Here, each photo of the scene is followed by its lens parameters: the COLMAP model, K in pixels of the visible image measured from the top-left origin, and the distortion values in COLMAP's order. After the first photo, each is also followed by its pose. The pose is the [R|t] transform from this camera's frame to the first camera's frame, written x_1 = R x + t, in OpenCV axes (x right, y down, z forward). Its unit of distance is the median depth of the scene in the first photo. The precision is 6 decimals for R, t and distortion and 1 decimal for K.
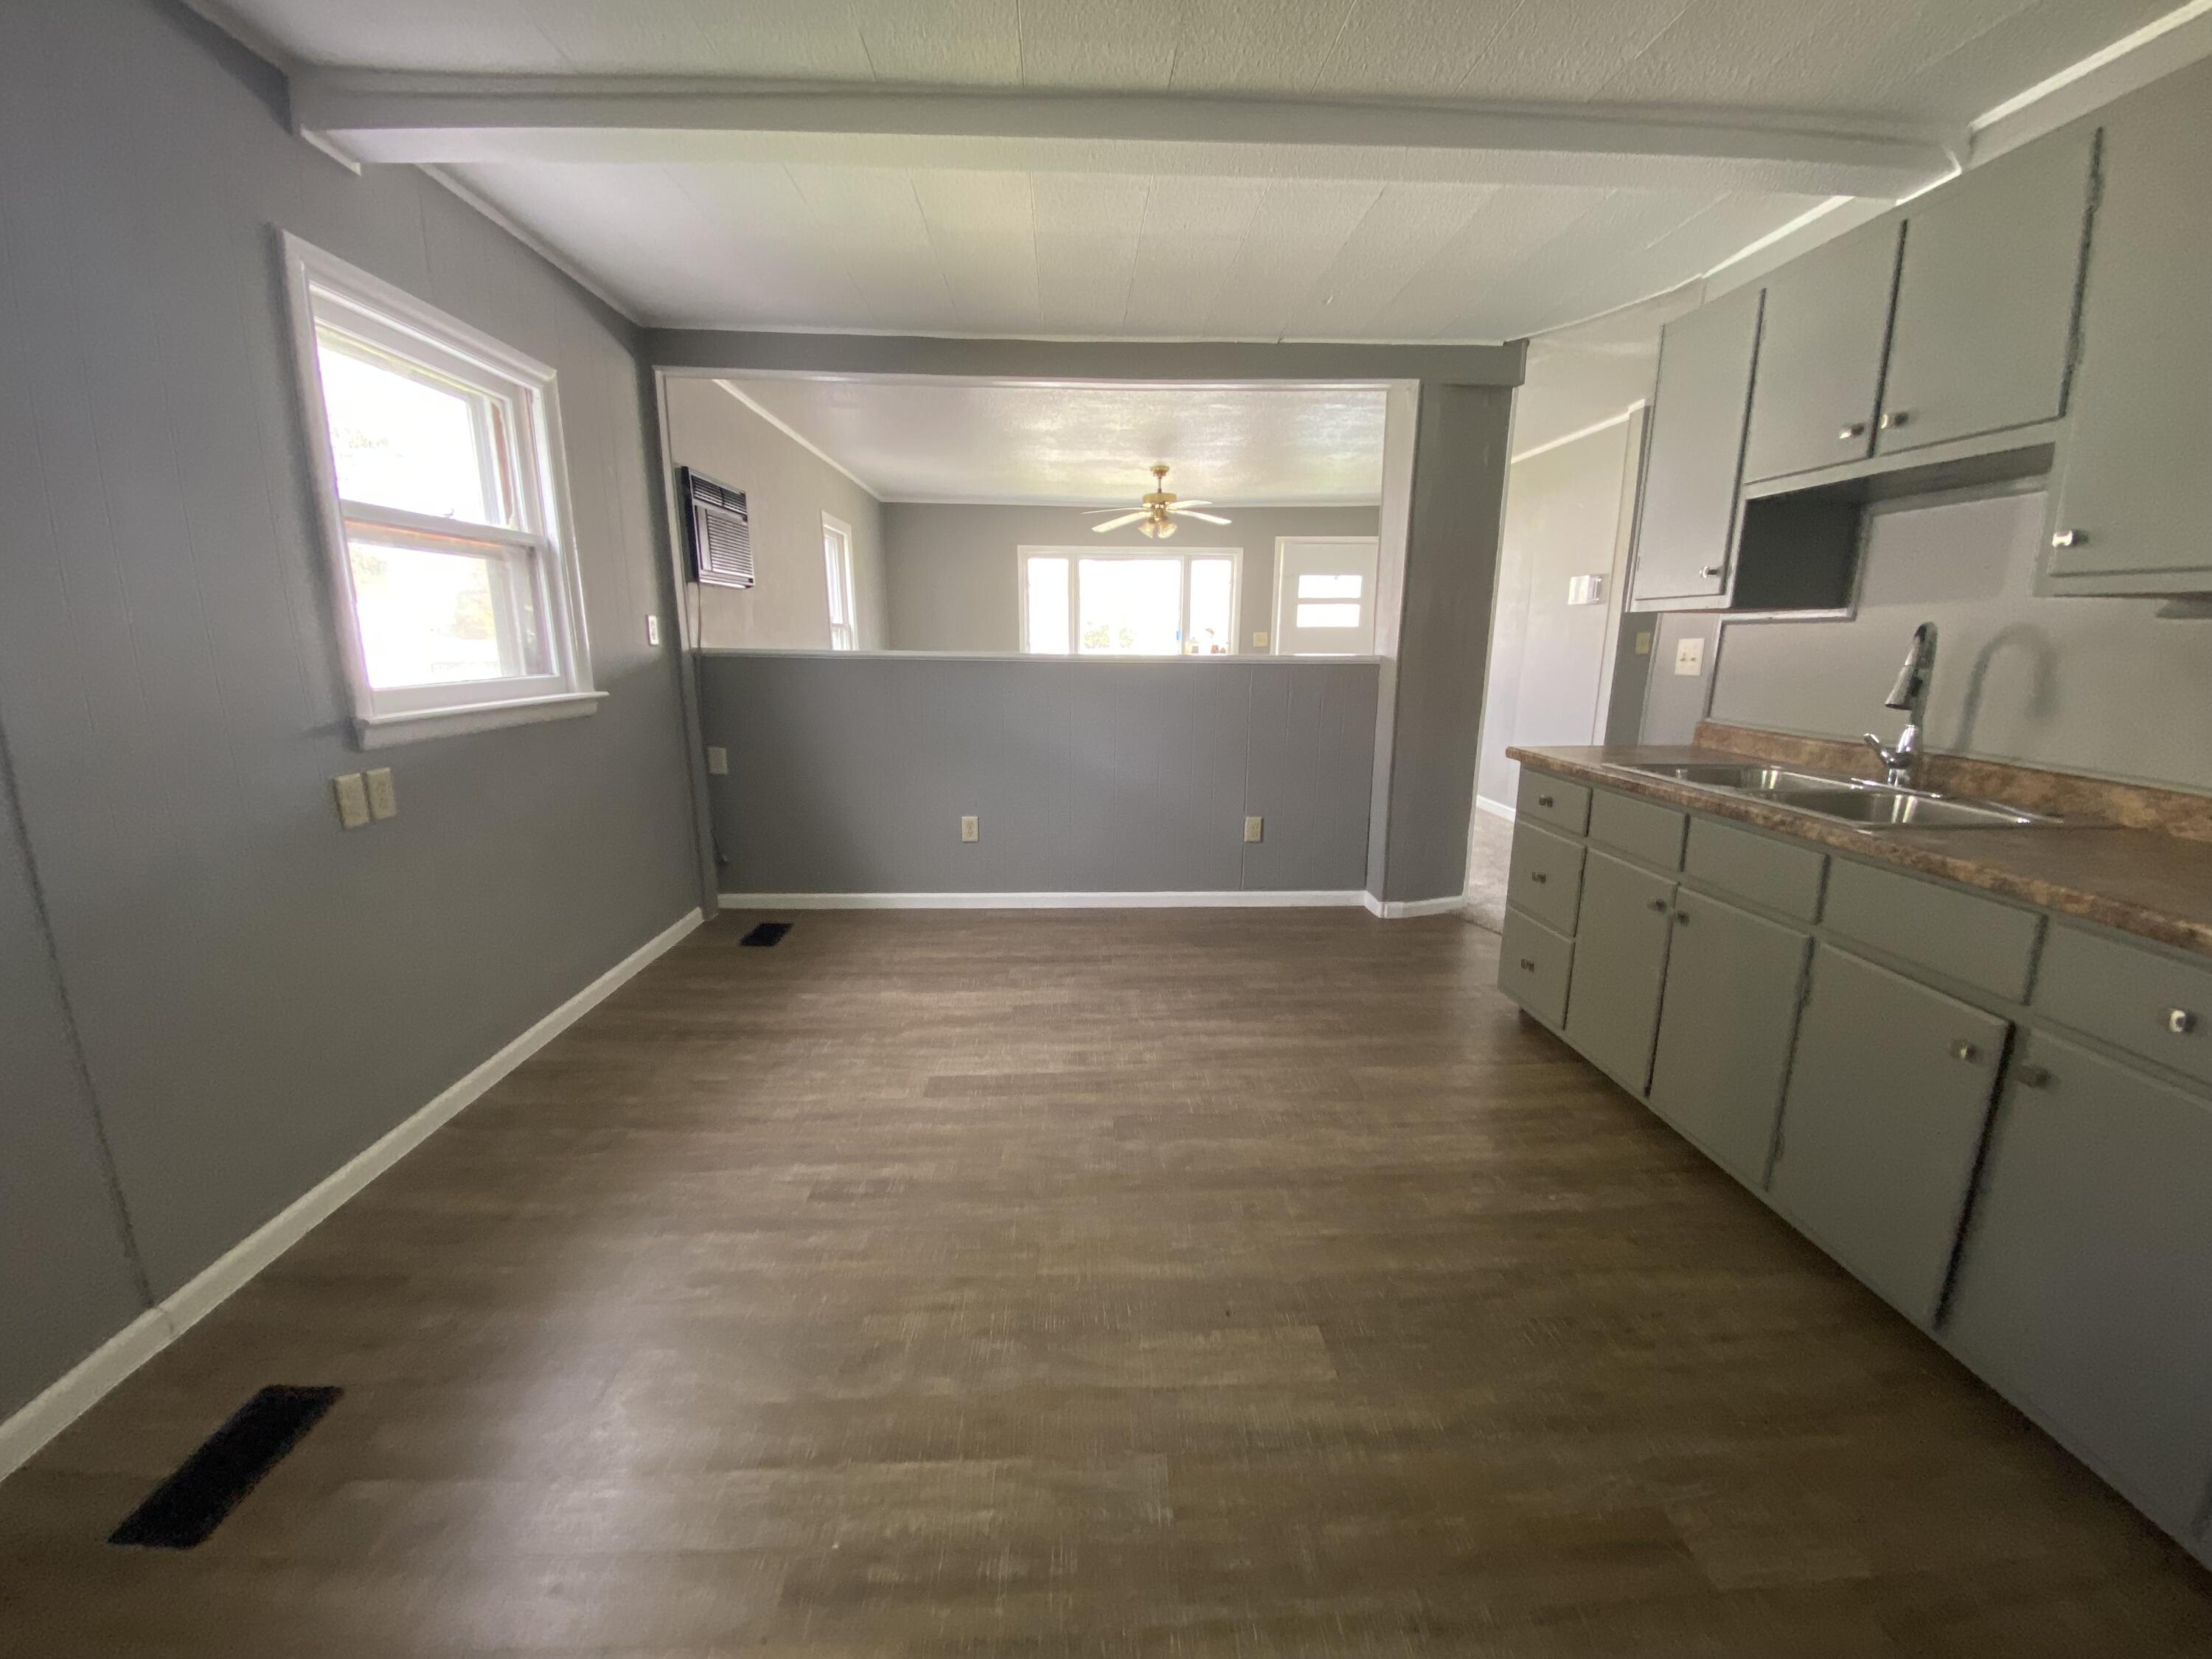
lens RADIAL K [[909.3, 0, 1102.2], [0, 909.3, 844.6], [0, 0, 1]] dist [0.059301, -0.036522]
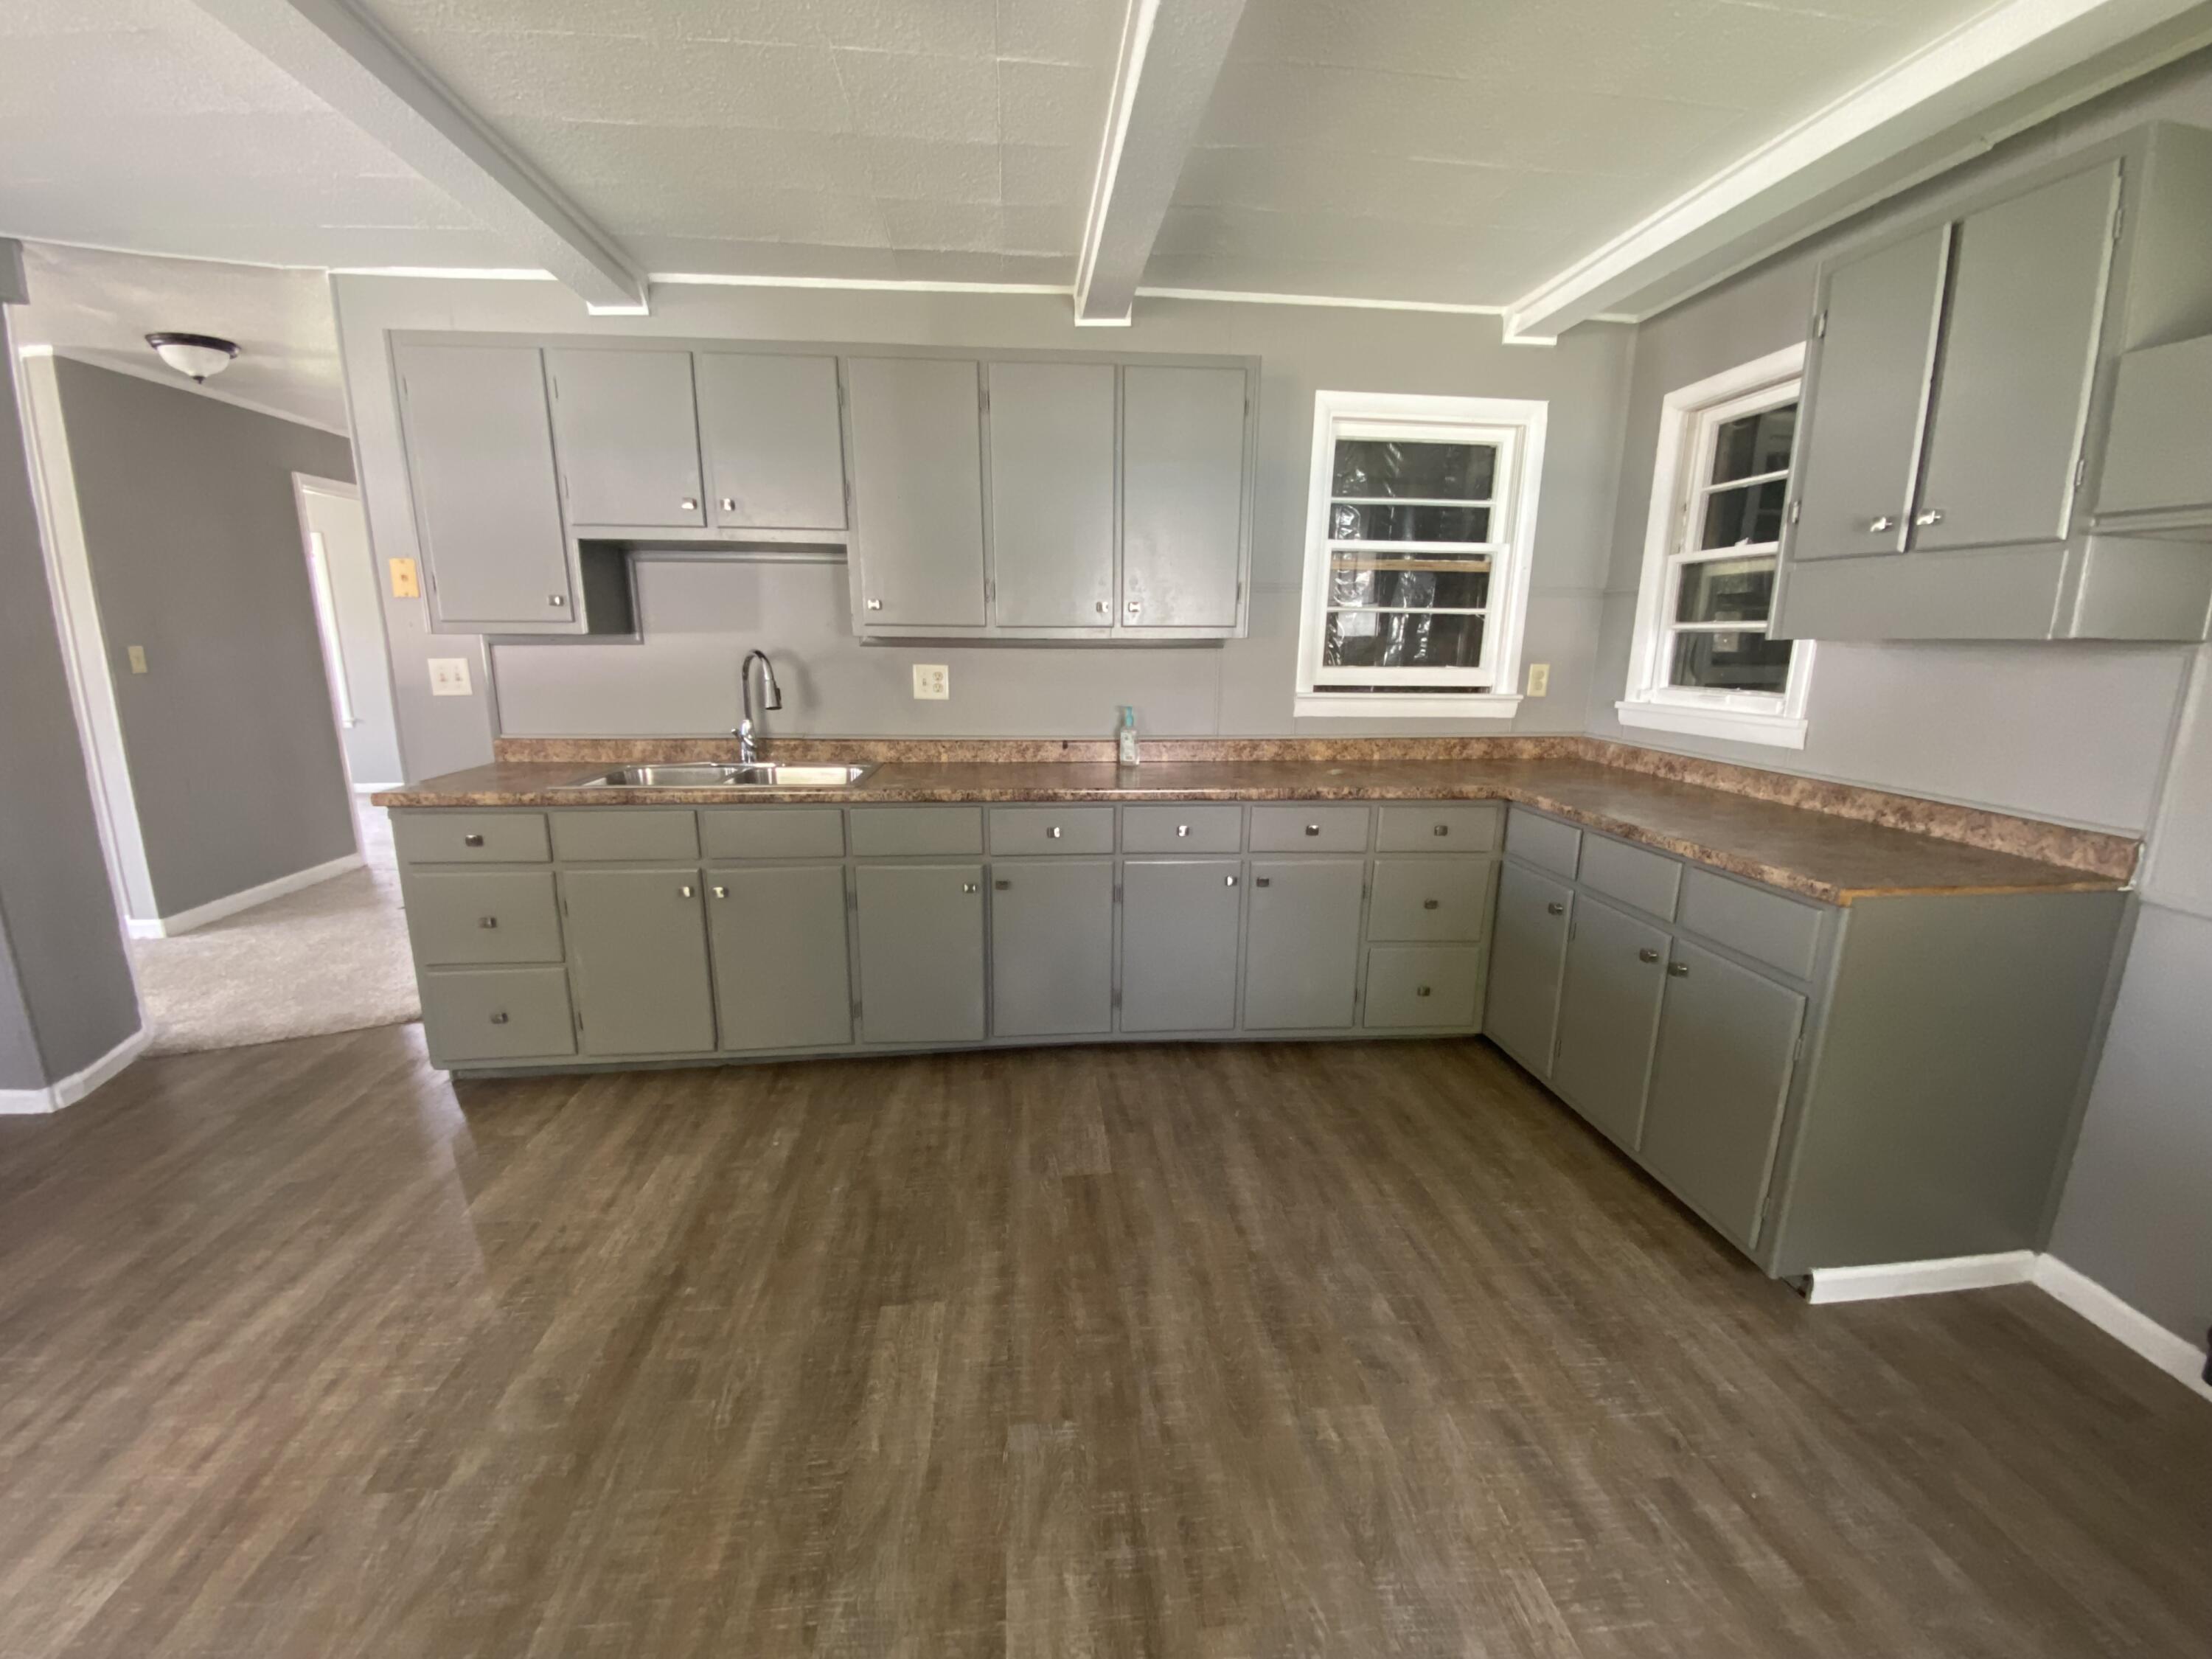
lens RADIAL K [[919.4, 0, 1102.9], [0, 919.4, 850.5], [0, 0, 1]] dist [0.059664, -0.033138]
pose [[-0.053710, -0.234823, 0.970553, -0.598209], [0.218793, 0.945571, 0.240886, -0.164609], [-0.974292, 0.225288, 0.000591, 0.511987]]
